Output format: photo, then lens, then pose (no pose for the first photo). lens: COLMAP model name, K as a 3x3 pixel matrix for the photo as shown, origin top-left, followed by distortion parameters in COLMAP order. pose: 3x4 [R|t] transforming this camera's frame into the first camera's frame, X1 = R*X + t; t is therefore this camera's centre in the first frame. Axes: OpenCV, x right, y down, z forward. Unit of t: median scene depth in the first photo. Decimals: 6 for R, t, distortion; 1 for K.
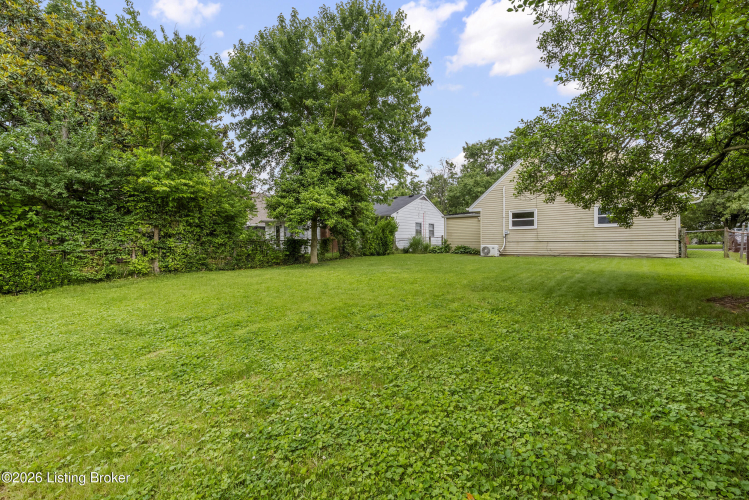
lens RADIAL K [[345.3, 0, 375.4], [0, 345.3, 245.4], [0, 0, 1]] dist [0.000190, 0.000187]
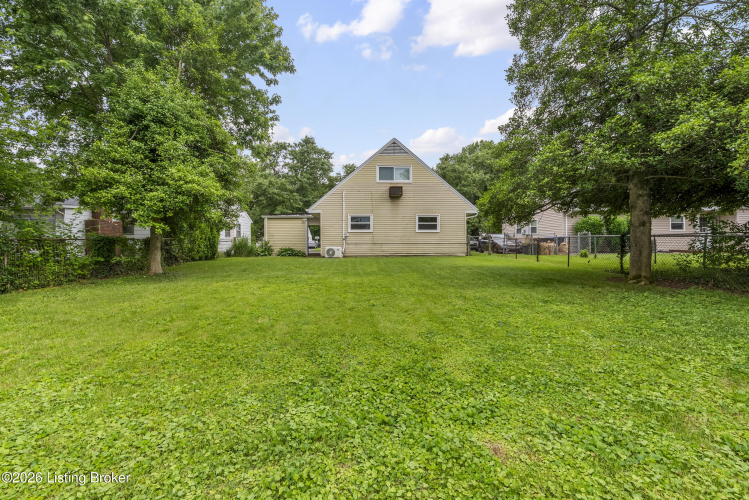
lens RADIAL K [[338.5, 0, 375.2], [0, 338.5, 246.2], [0, 0, 1]] dist [-0.001298, -0.000032]
pose [[0.756860, 0.000463, 0.653577, -0.232084], [0.002131, 0.999993, -0.003176, 0.000716], [-0.653573, 0.003797, 0.756854, 0.161098]]
